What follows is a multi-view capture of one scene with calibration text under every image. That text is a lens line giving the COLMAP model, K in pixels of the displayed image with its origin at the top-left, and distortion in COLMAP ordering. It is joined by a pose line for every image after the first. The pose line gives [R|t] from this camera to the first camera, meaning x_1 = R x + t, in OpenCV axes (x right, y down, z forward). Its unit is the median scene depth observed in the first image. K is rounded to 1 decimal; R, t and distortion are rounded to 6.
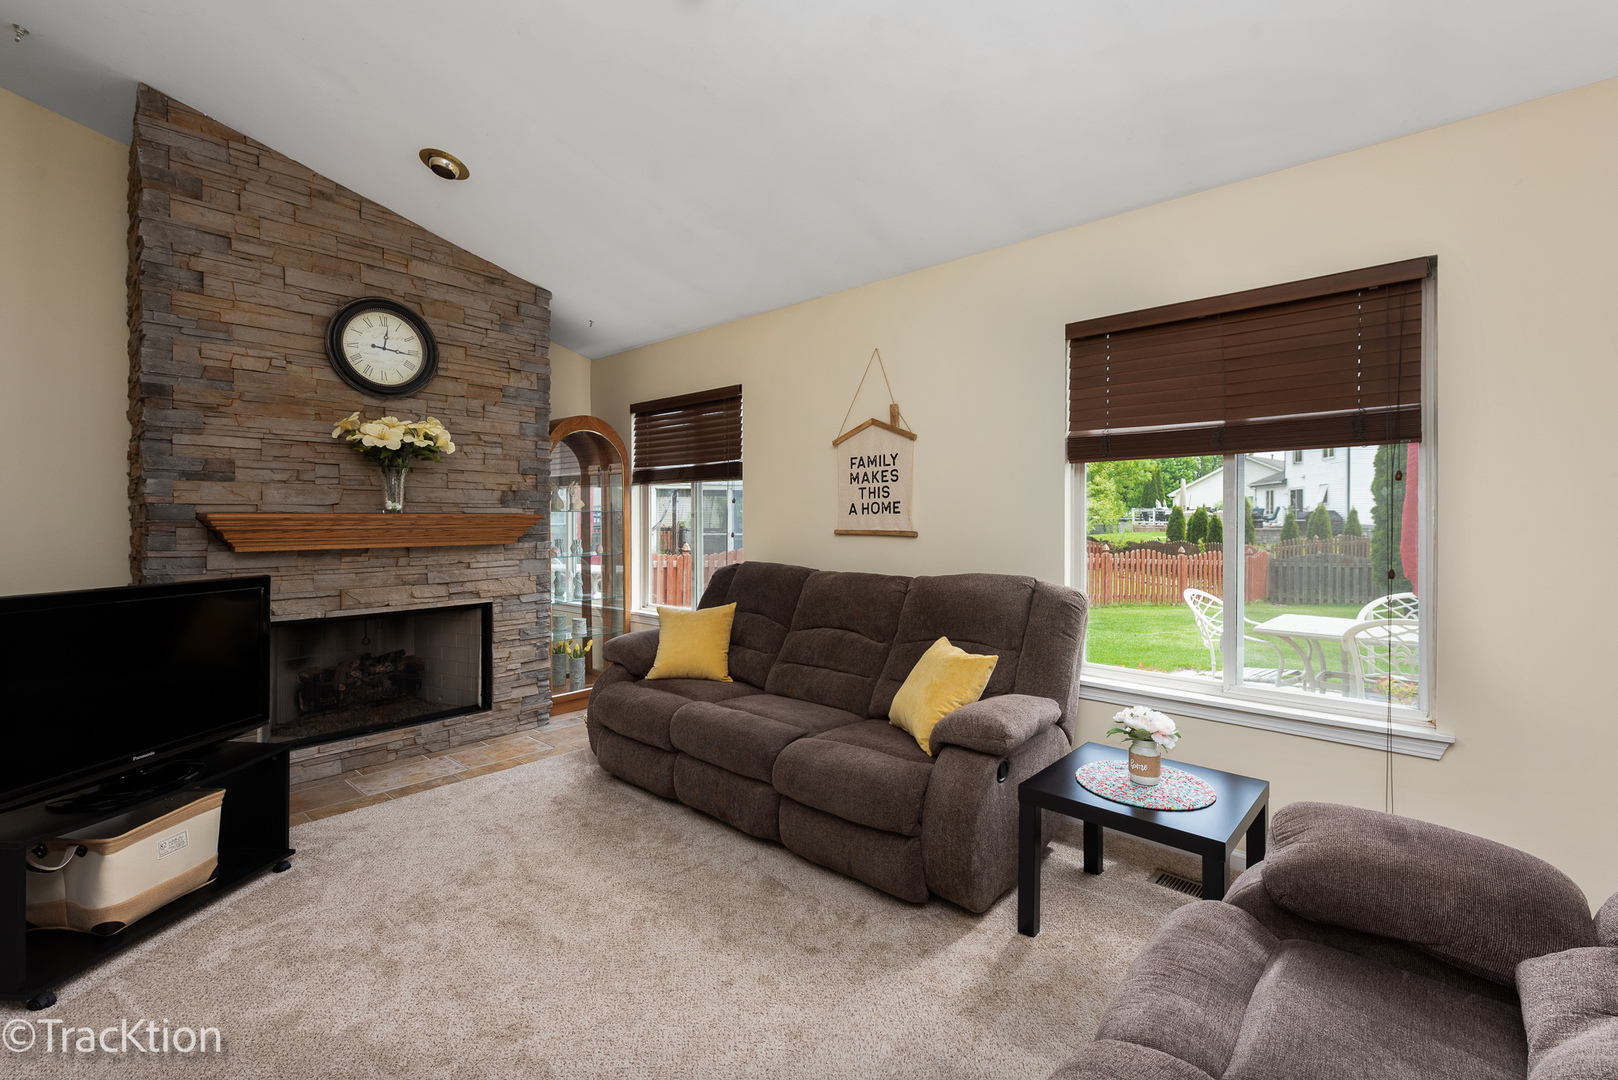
lens RADIAL K [[703.2, 0, 806.6], [0, 703.2, 525.2], [0, 0, 1]] dist [0.003266, -0.000281]
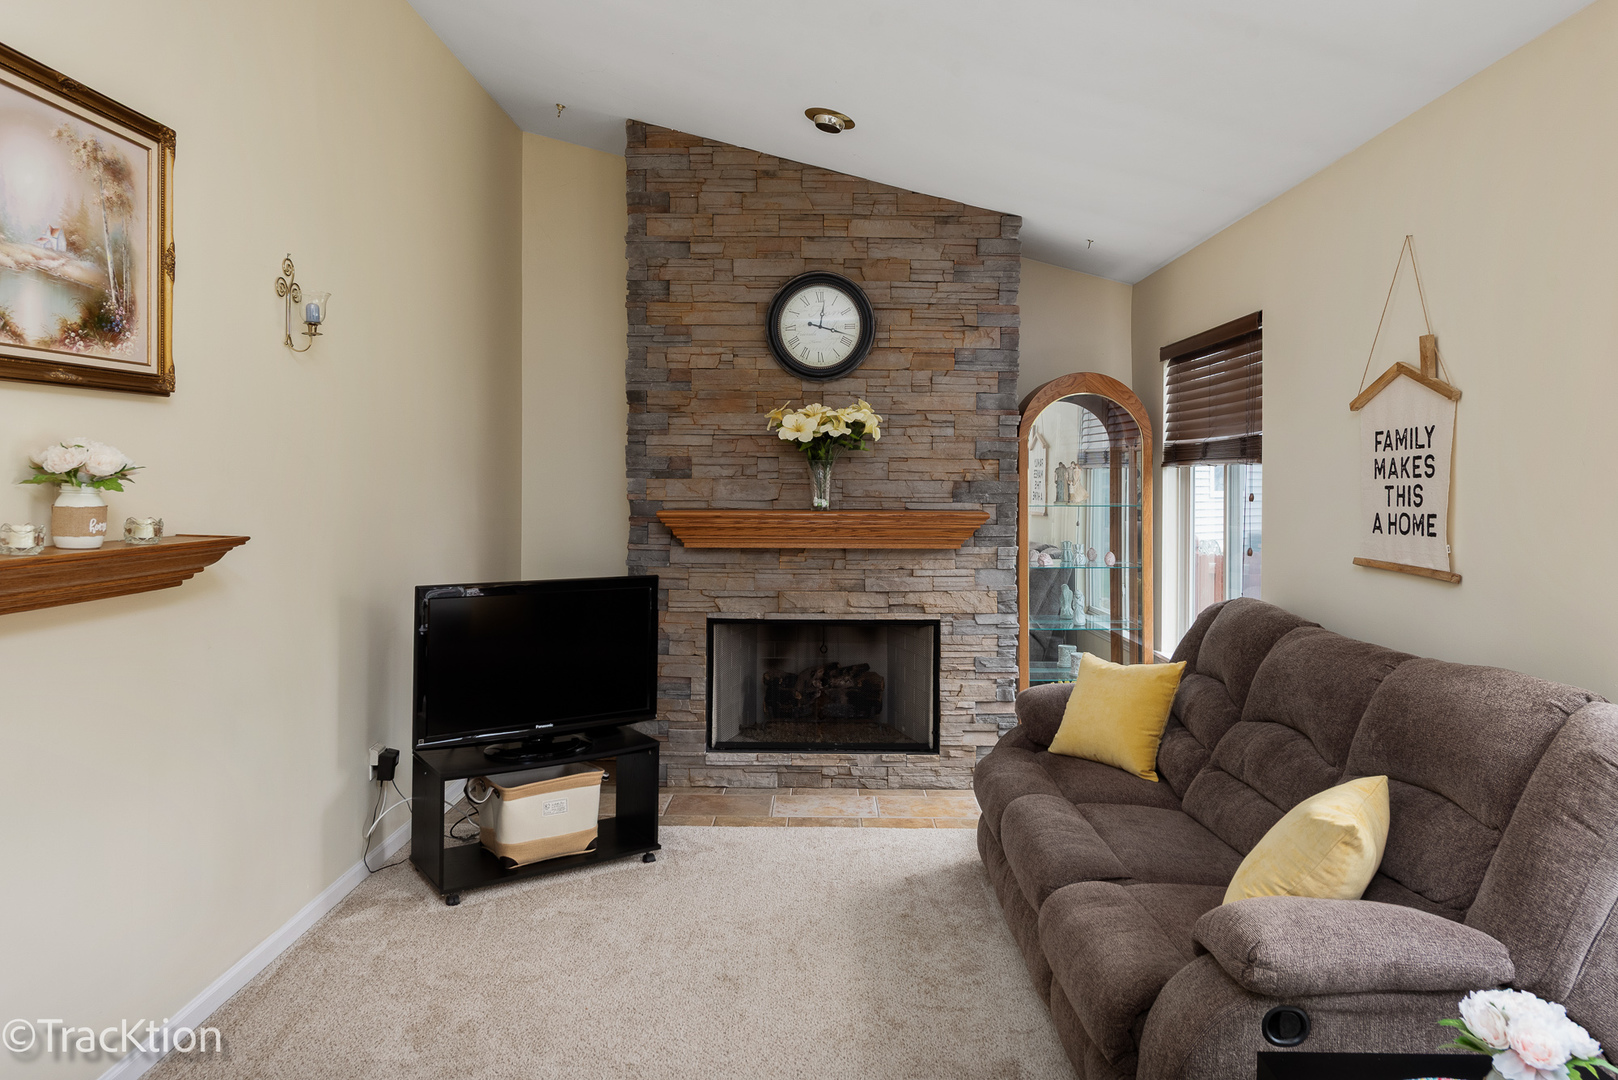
lens RADIAL K [[1073.1, 0, 821.0], [0, 1073.1, 486.2], [0, 0, 1]] dist [0.034438, -0.001540]
pose [[0.662058, 0.009817, -0.749388, 0.445668], [-0.012739, 0.999917, 0.001845, -0.051438], [0.749344, 0.008325, 0.662128, 0.096871]]
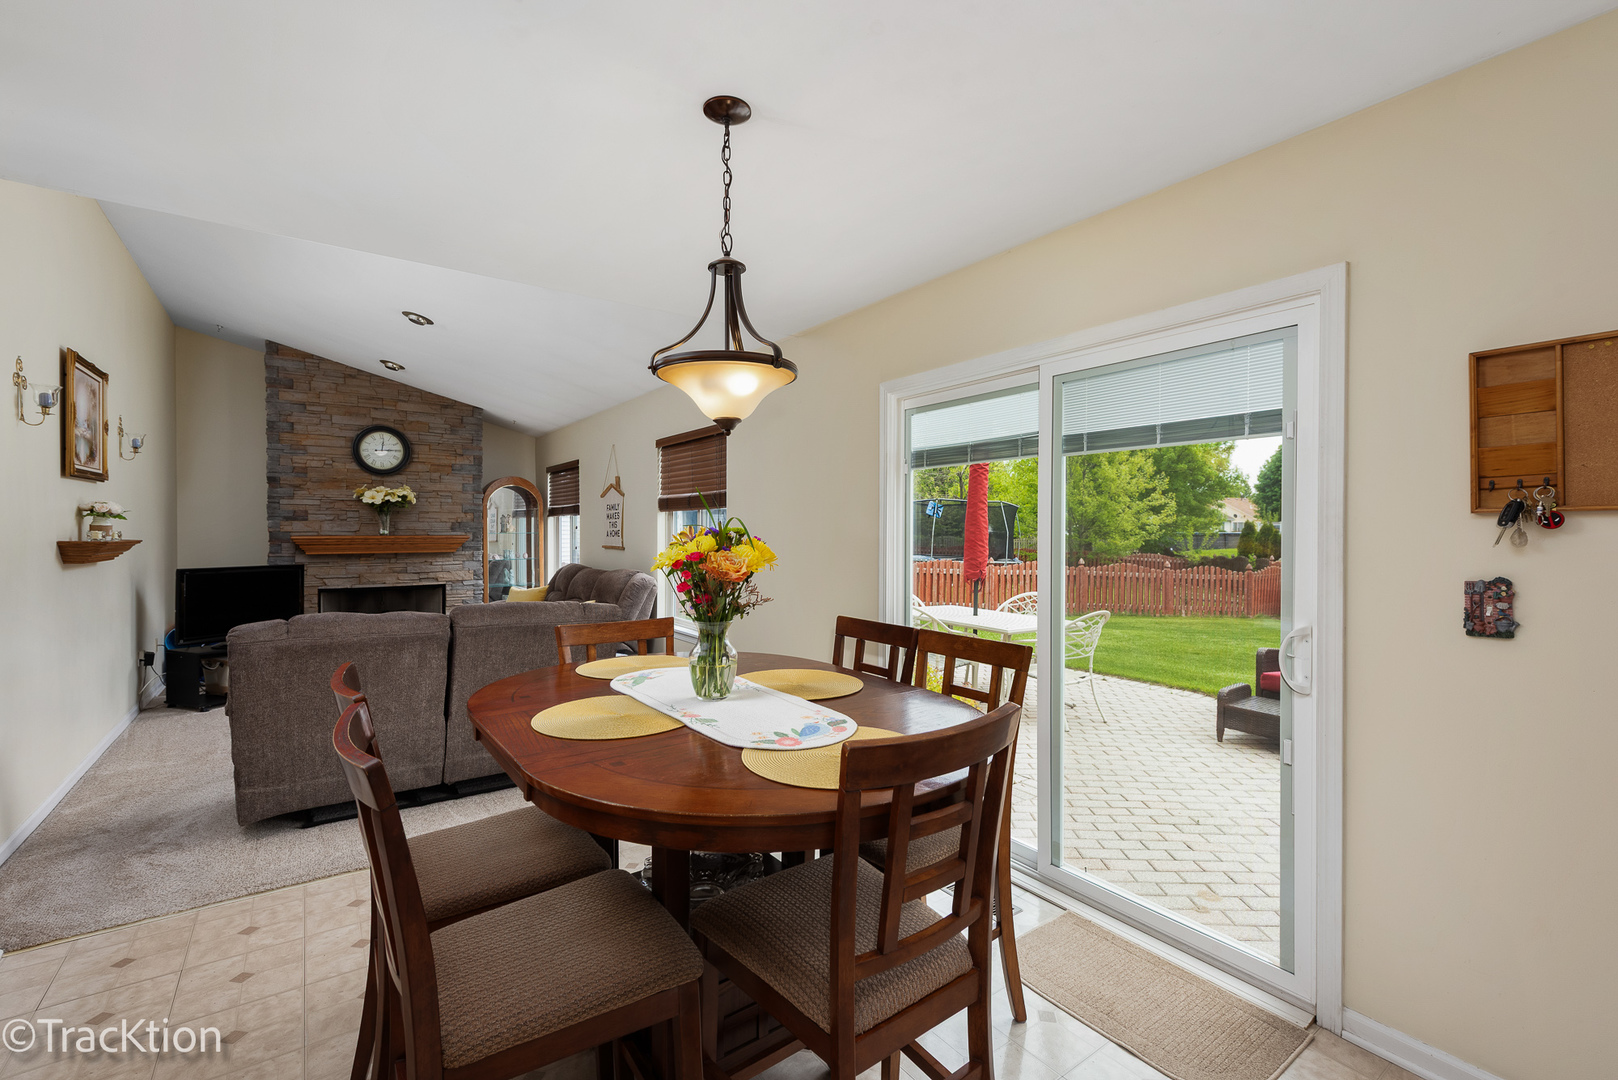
lens RADIAL K [[703.2, 0, 819.3], [0, 703.2, 539.1], [0, 0, 1]] dist [0.003266, -0.000281]
pose [[0.977155, 0.004565, -0.212480, 1.022525], [-0.004024, 0.999987, 0.002980, -0.018135], [0.212491, -0.002057, 0.977161, -0.659619]]
